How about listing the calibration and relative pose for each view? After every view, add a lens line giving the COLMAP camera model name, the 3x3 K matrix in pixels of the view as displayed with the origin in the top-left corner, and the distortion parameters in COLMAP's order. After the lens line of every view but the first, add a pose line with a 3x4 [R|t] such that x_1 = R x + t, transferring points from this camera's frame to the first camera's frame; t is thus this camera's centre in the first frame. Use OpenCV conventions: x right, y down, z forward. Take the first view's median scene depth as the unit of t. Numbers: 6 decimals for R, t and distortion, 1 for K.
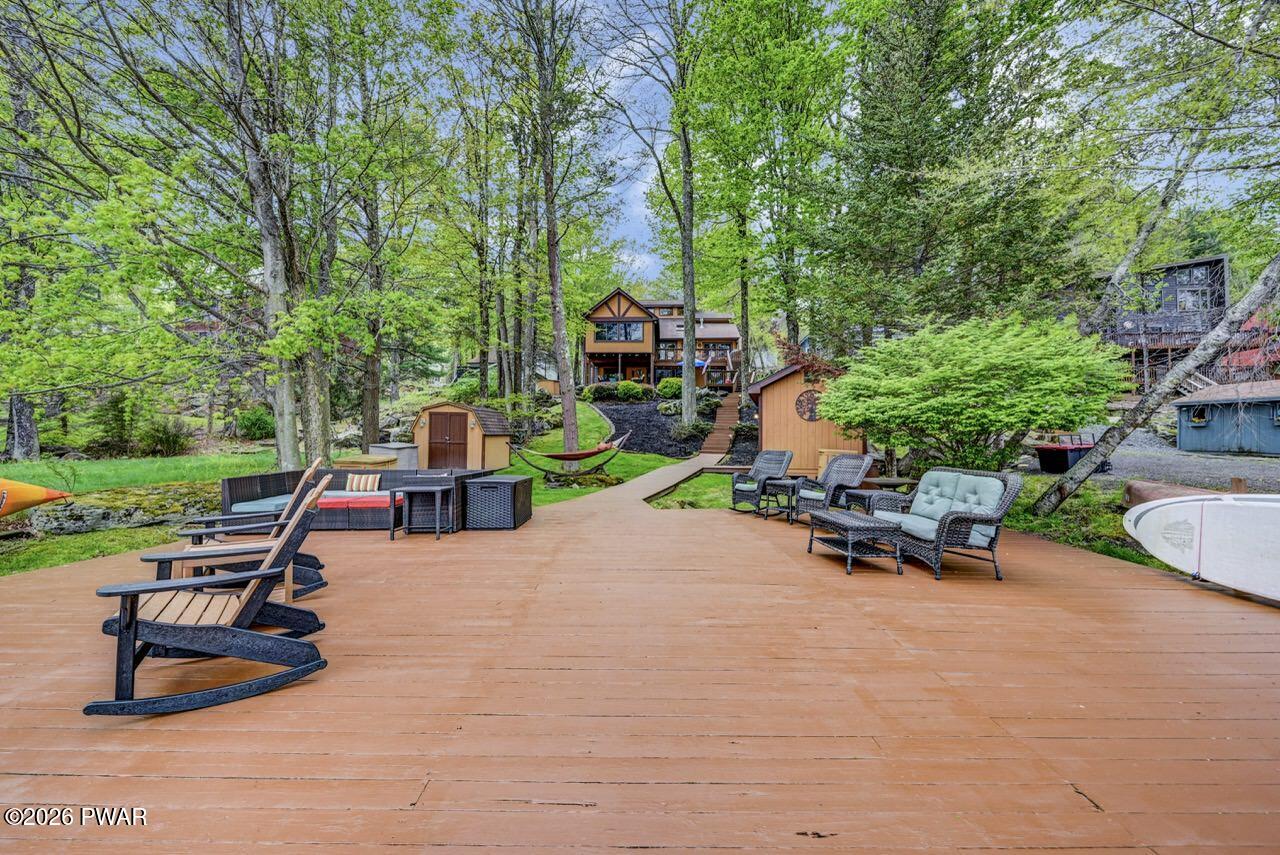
lens RADIAL K [[498.9, 0, 640.0], [0, 498.9, 427.5], [0, 0, 1]] dist [0.000413, -0.000030]
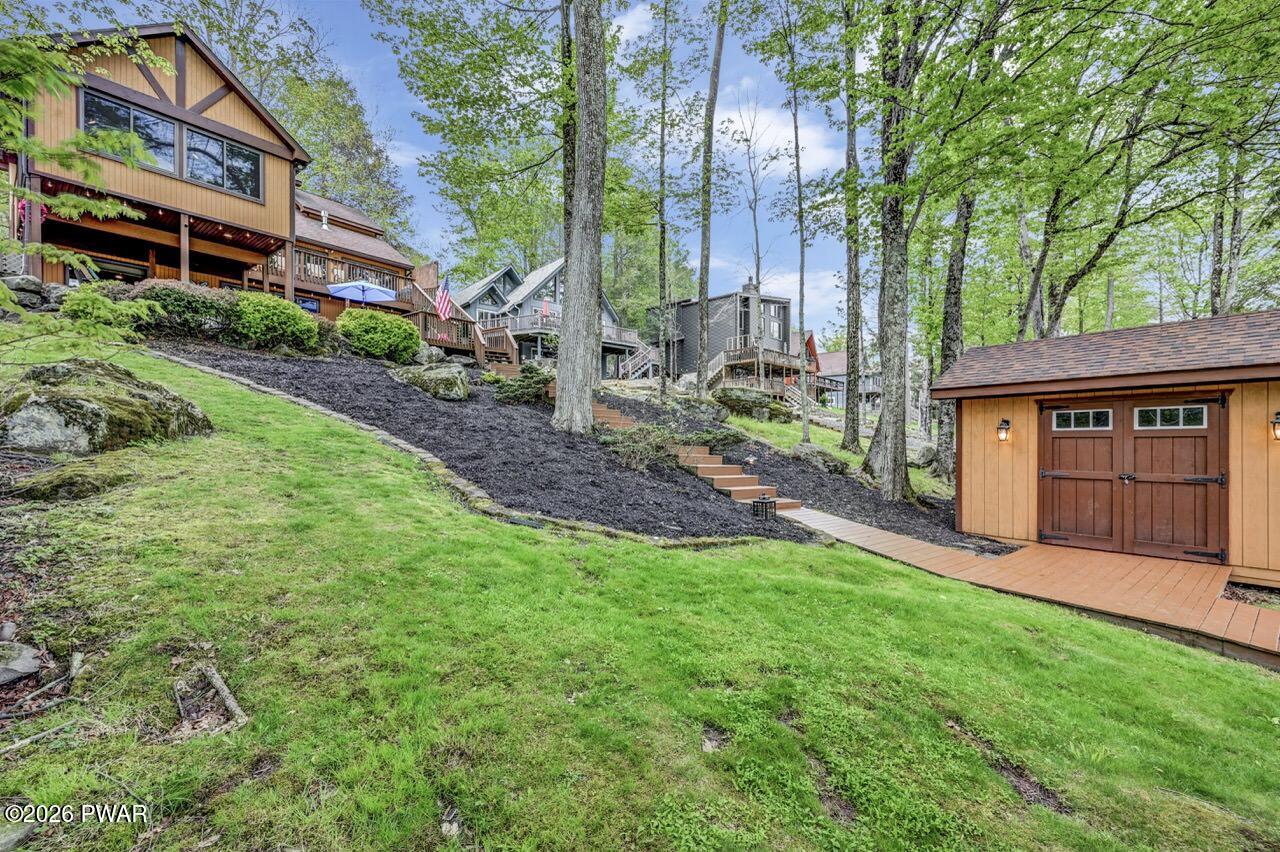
lens RADIAL K [[505.8, 0, 640.4], [0, 505.8, 442.7], [0, 0, 1]] dist [0.001145, -0.000118]
pose [[0.582556, -0.016148, 0.812630, -0.274220], [-0.025050, 0.998971, 0.037809, -0.013772], [-0.812405, -0.042382, 0.581552, 0.961490]]
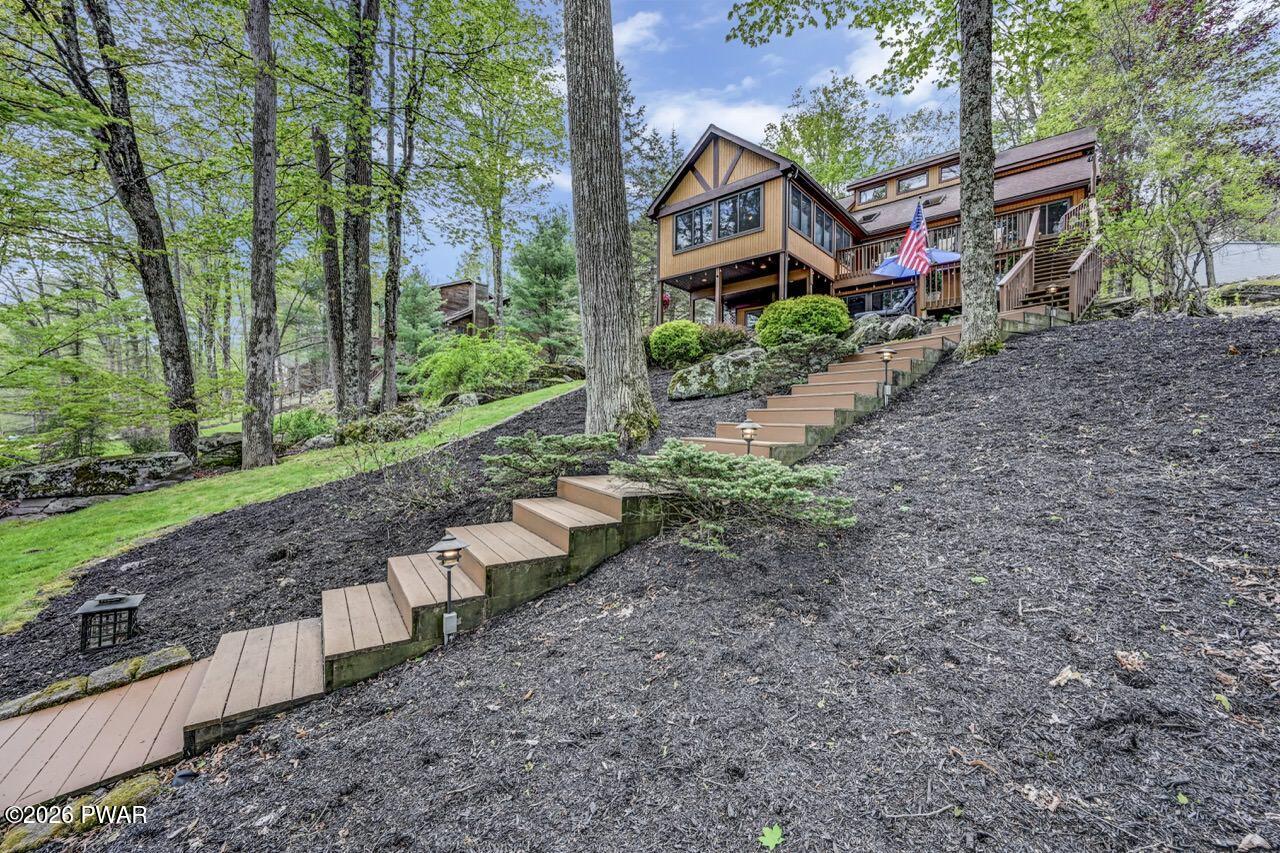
lens RADIAL K [[498.9, 0, 640.0], [0, 498.9, 426.5], [0, 0, 1]] dist [0.000413, -0.000030]
pose [[0.781304, -0.001623, -0.624149, 0.358897], [0.017783, 0.999649, 0.019662, -0.020276], [0.623897, -0.026461, 0.781058, 1.088805]]
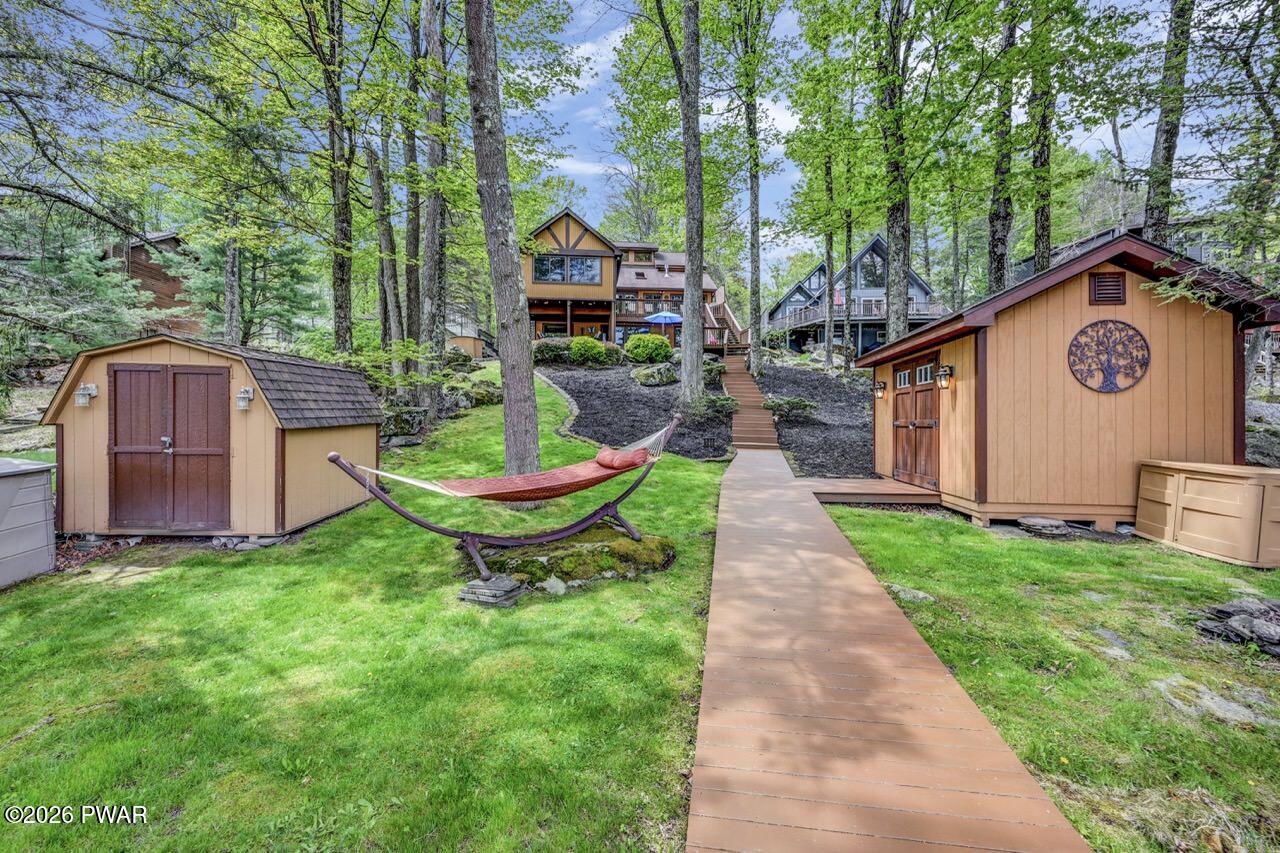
lens RADIAL K [[504.3, 0, 639.0], [0, 504.3, 418.2], [0, 0, 1]] dist [0.000292, 0.000058]
pose [[0.988984, -0.004950, 0.147937, -0.090430], [0.000083, 0.999459, 0.032884, -0.004297], [-0.148020, -0.032509, 0.988450, 0.485431]]
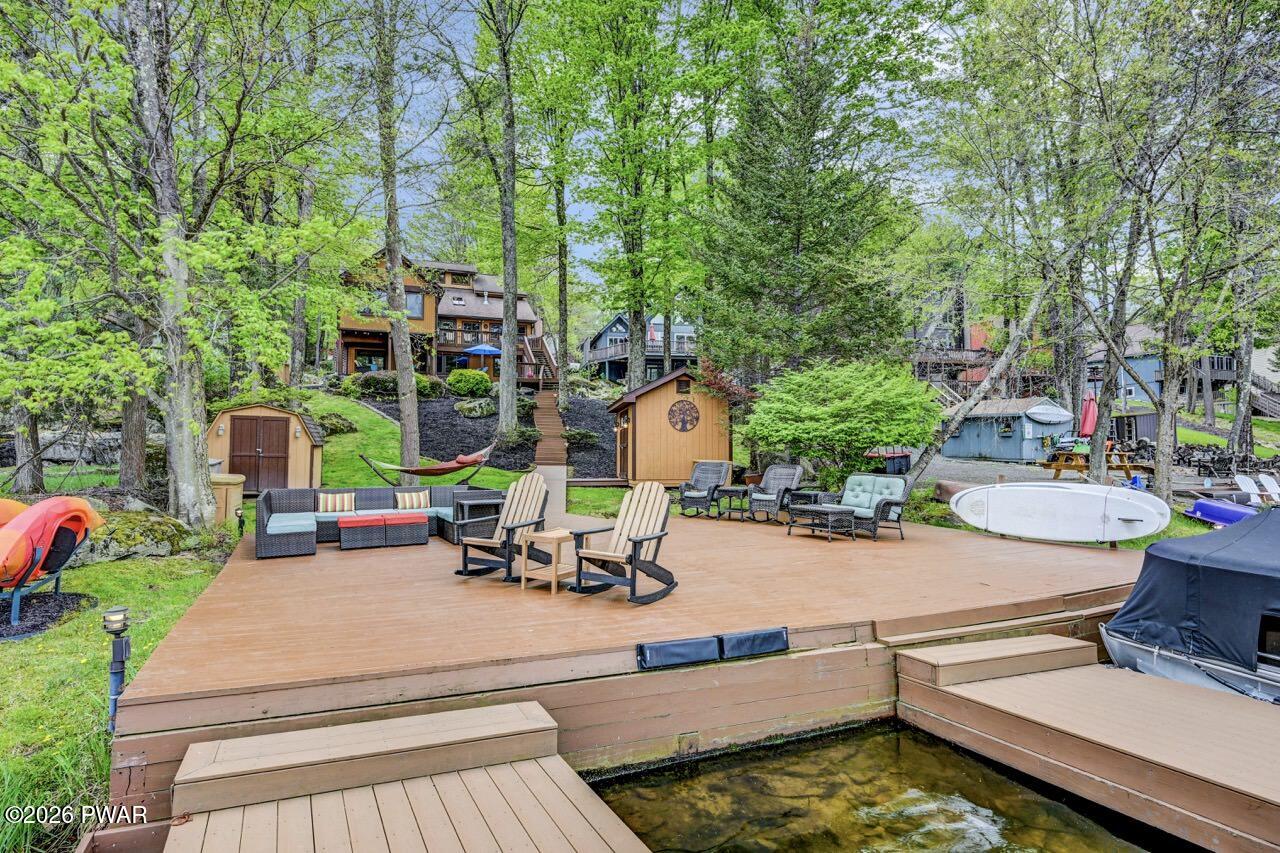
lens RADIAL K [[685.4, 0, 642.9], [0, 685.4, 427.3], [0, 0, 1]] dist [-0.003825, -0.000199]
pose [[0.906751, 0.008830, 0.421574, -0.237411], [-0.008244, 0.999961, -0.003214, -0.012471], [-0.421586, -0.000561, 0.906788, -0.163028]]
